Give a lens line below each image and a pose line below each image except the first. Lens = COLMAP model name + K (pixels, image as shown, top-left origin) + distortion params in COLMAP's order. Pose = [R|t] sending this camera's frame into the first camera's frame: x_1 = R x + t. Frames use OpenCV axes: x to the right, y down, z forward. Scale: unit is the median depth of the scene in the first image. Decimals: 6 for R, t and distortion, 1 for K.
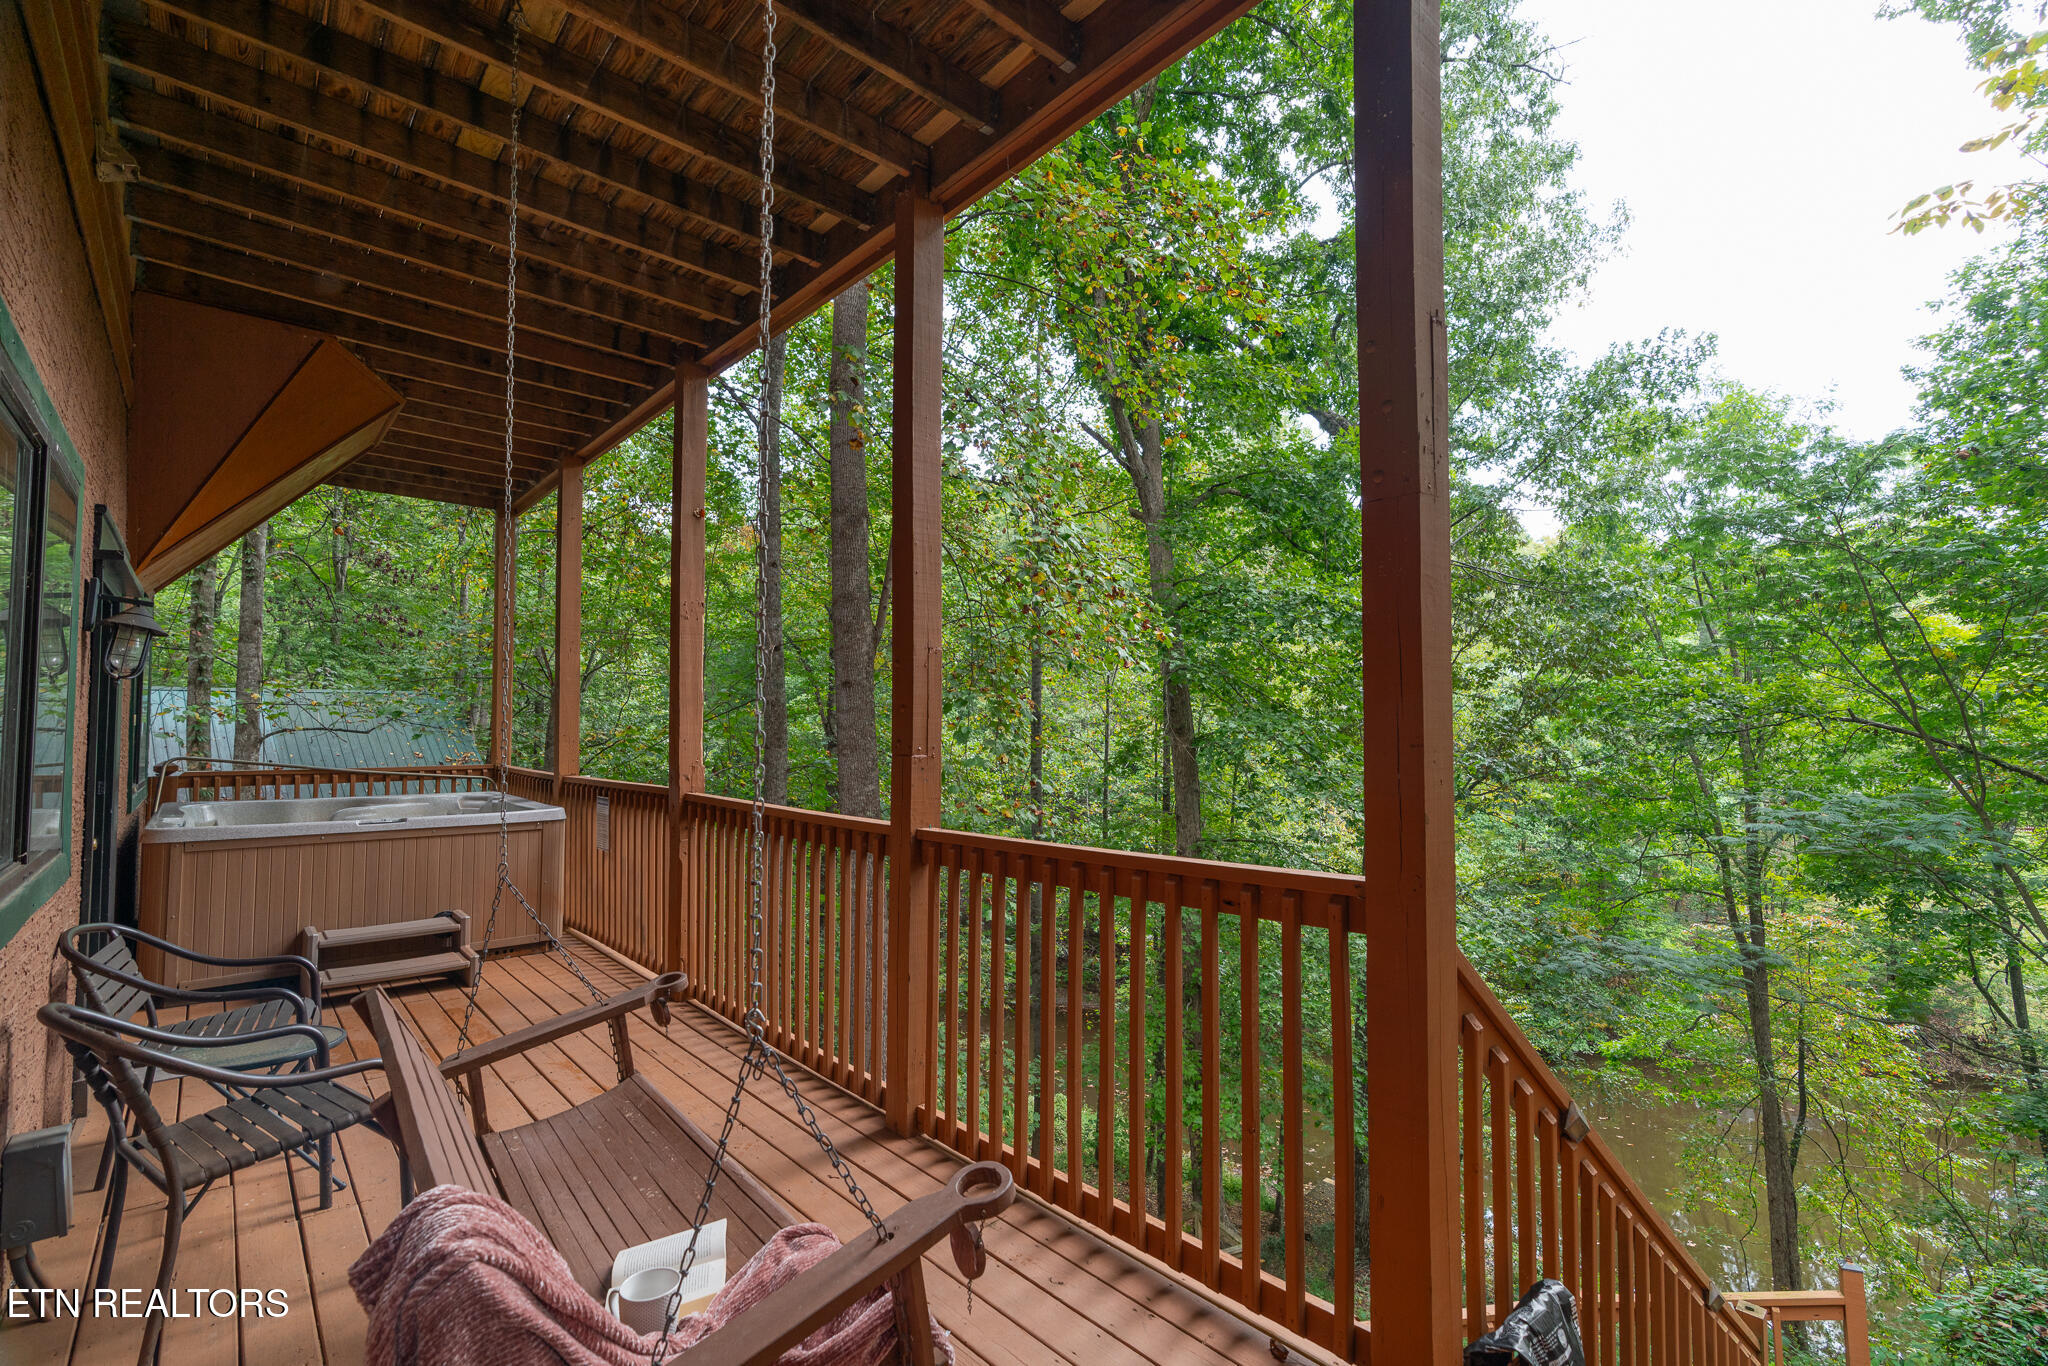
lens RADIAL K [[929.6, 0, 1024.5], [0, 929.6, 685.4], [0, 0, 1]] dist [-0.003030, 0.001784]
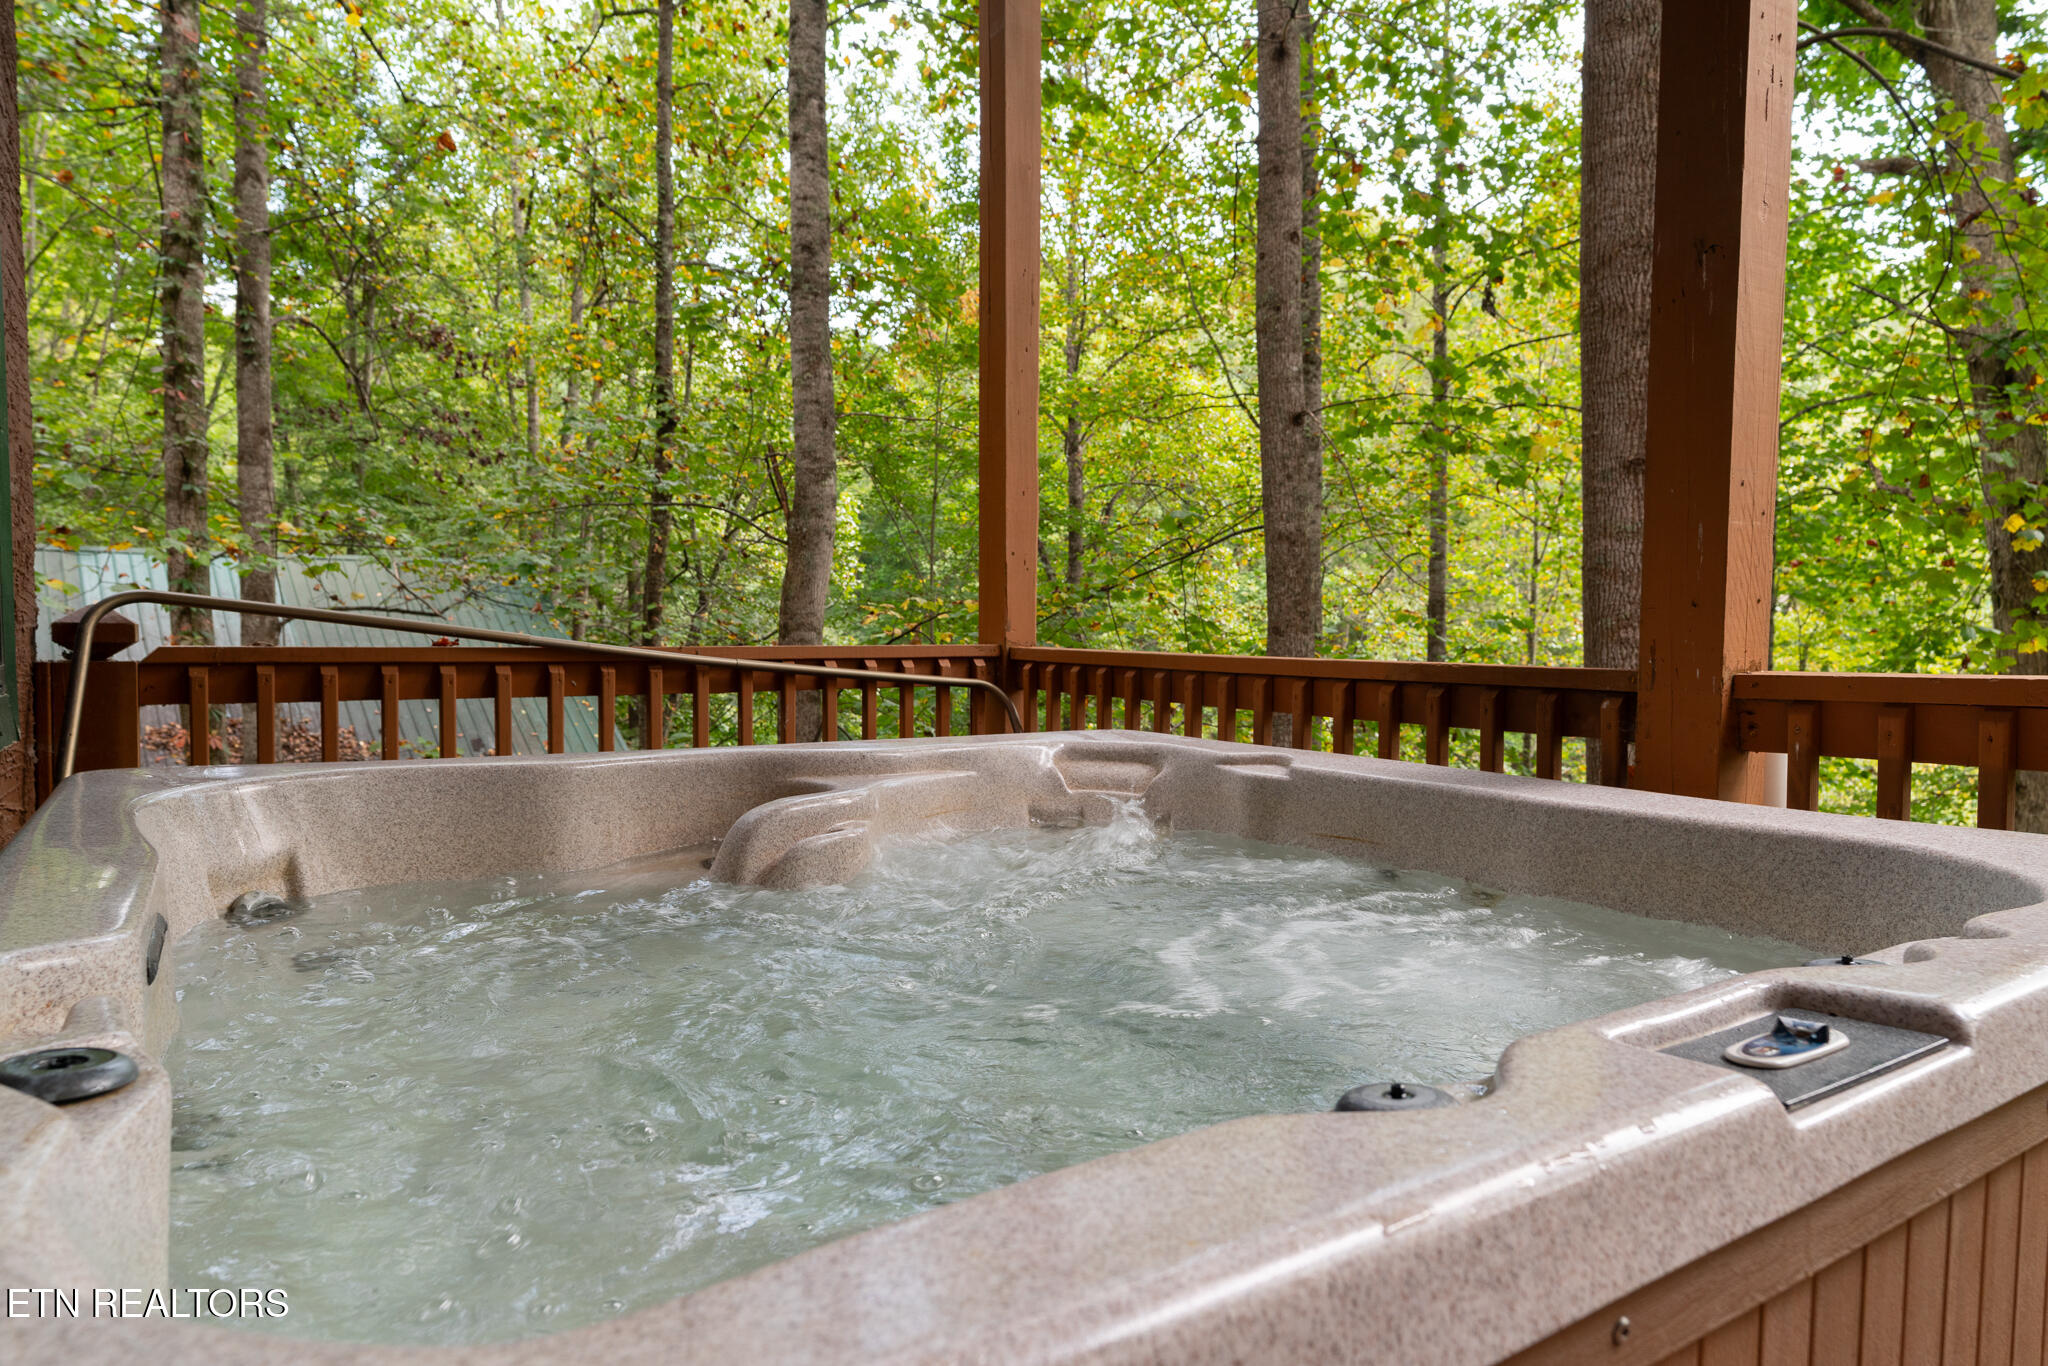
lens RADIAL K [[1282.5, 0, 1024.7], [0, 1282.5, 689.4], [0, 0, 1]] dist [0.001818, 0.000497]
pose [[0.988577, 0.022752, -0.148992, -0.566365], [-0.007915, 0.995013, 0.099429, 0.062601], [0.150511, -0.097114, 0.983827, 0.631802]]
